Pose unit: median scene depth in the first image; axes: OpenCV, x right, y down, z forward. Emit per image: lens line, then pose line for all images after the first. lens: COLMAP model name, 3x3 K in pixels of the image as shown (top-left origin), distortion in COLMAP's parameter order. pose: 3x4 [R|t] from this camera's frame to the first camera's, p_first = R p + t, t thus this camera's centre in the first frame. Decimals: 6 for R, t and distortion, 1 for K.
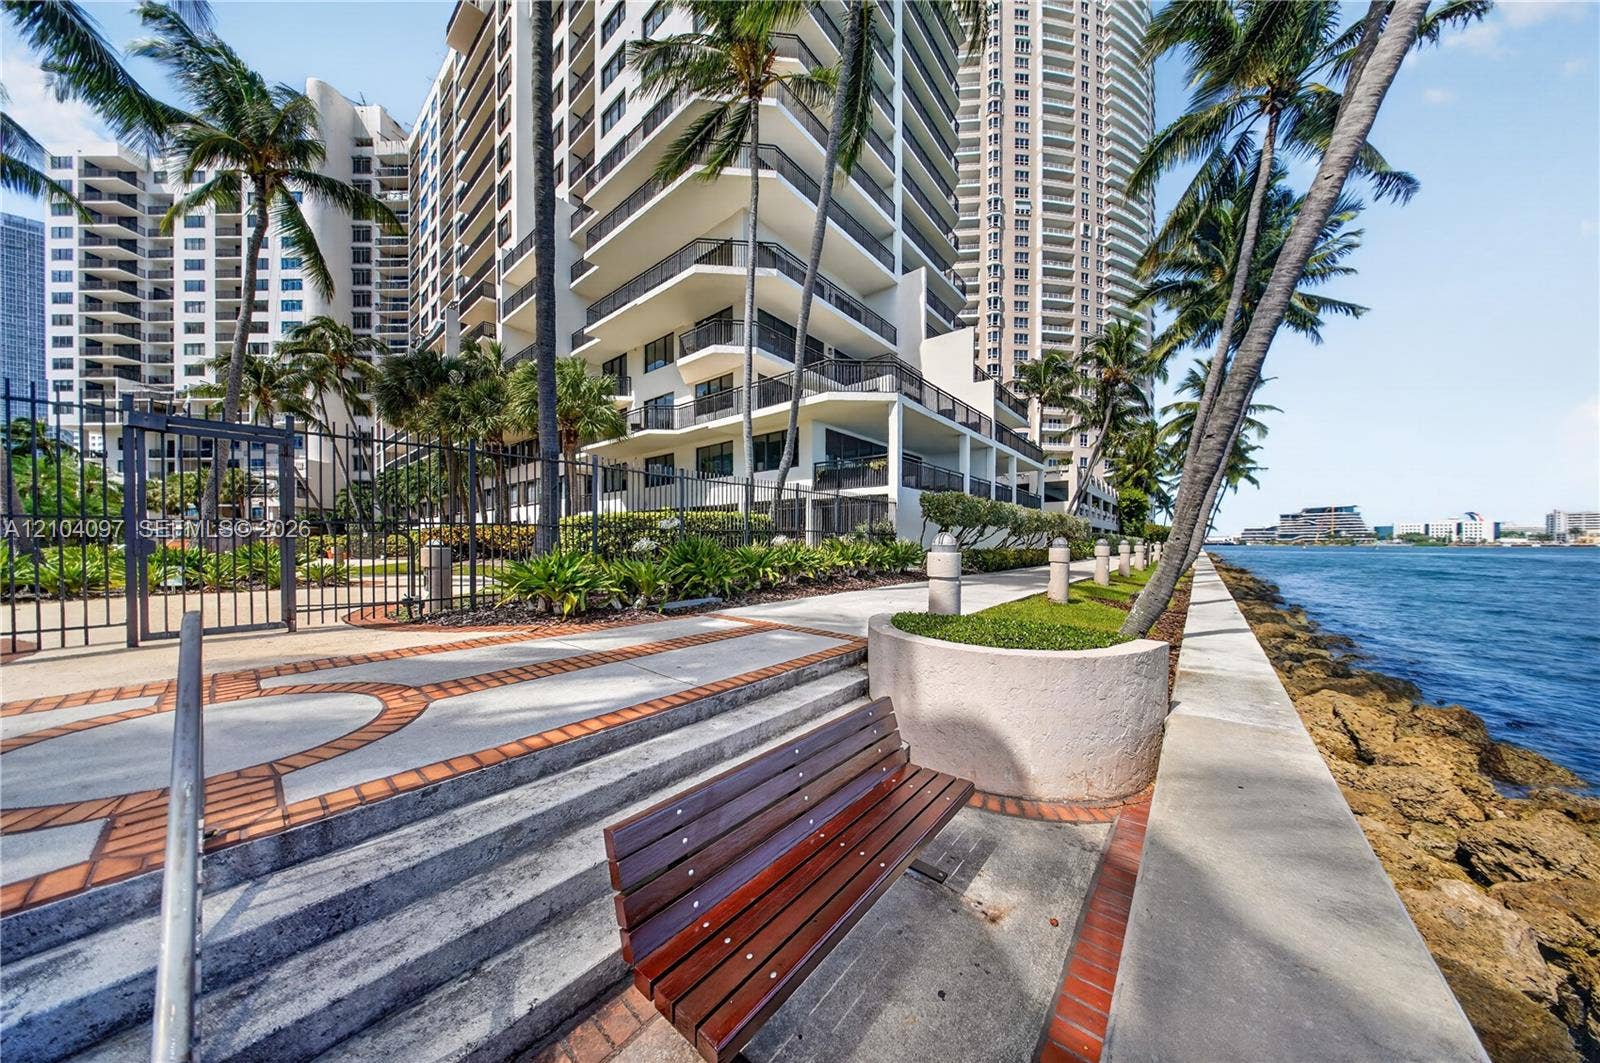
lens RADIAL K [[474.8, 0, 788.3], [0, 474.8, 550.8], [0, 0, 1]] dist [-0.005764, -0.000345]
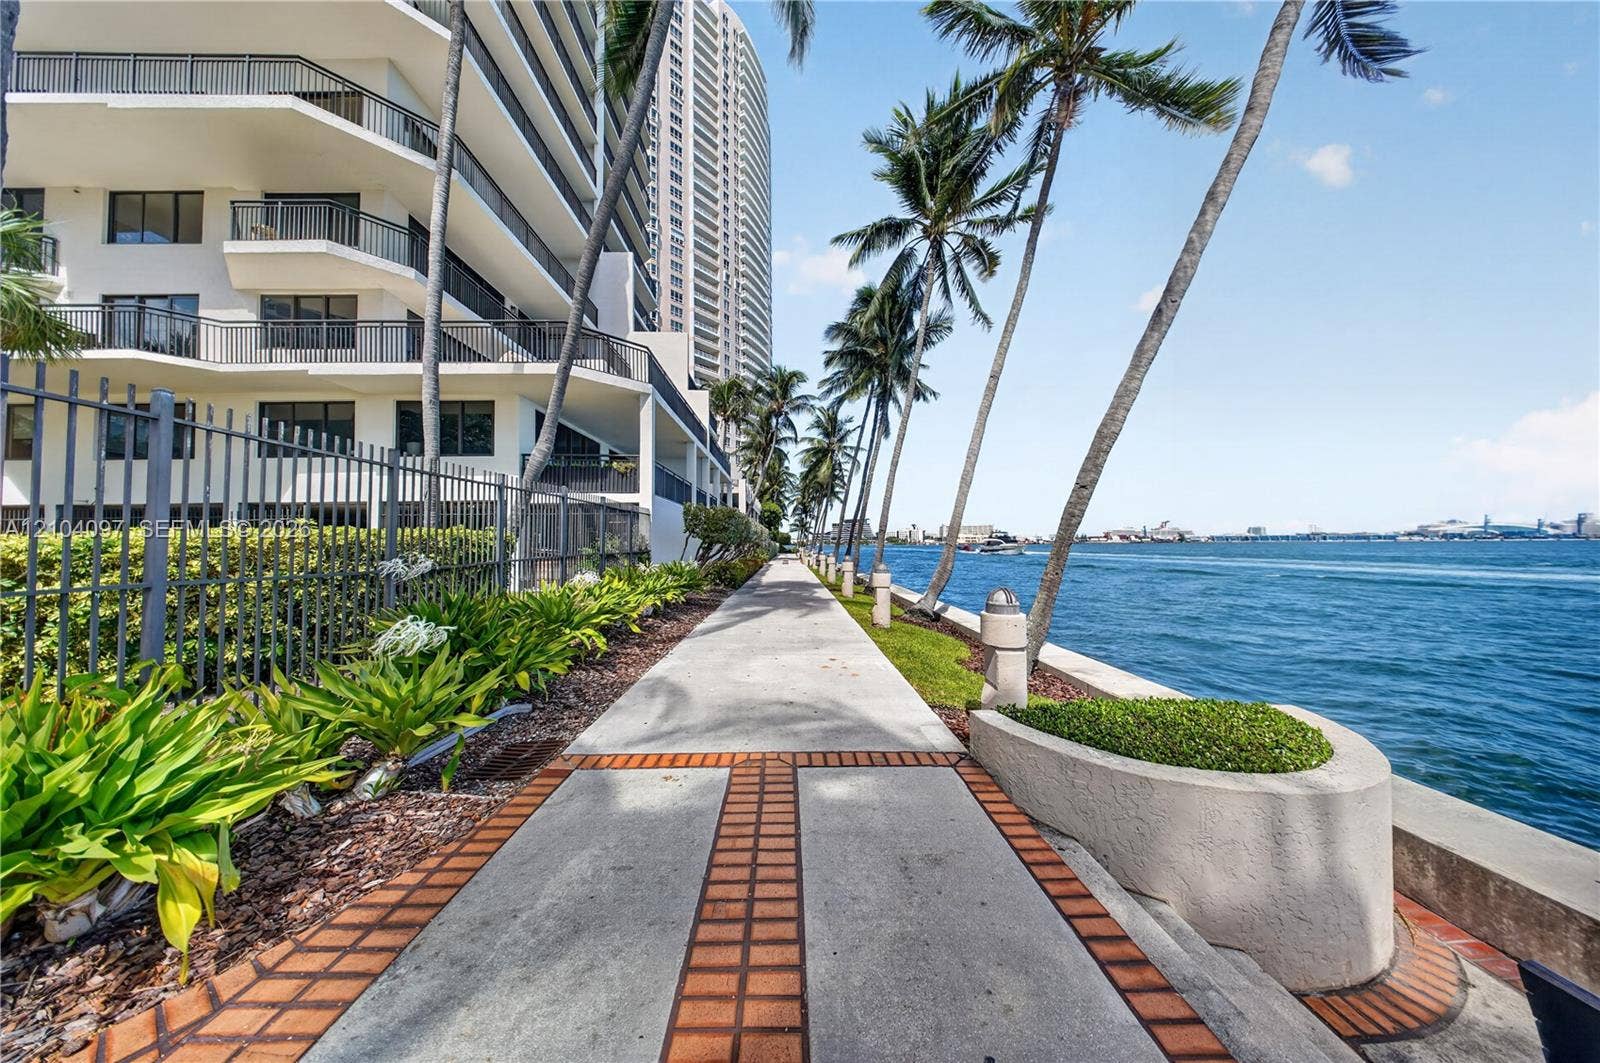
lens RADIAL K [[474.8, 0, 796.2], [0, 474.8, 537.9], [0, 0, 1]] dist [-0.005764, -0.000345]
pose [[0.754471, 0.005102, 0.656313, -0.085743], [0.014404, 0.999600, -0.024328, -0.025669], [-0.656175, 0.027808, 0.754096, 0.142599]]
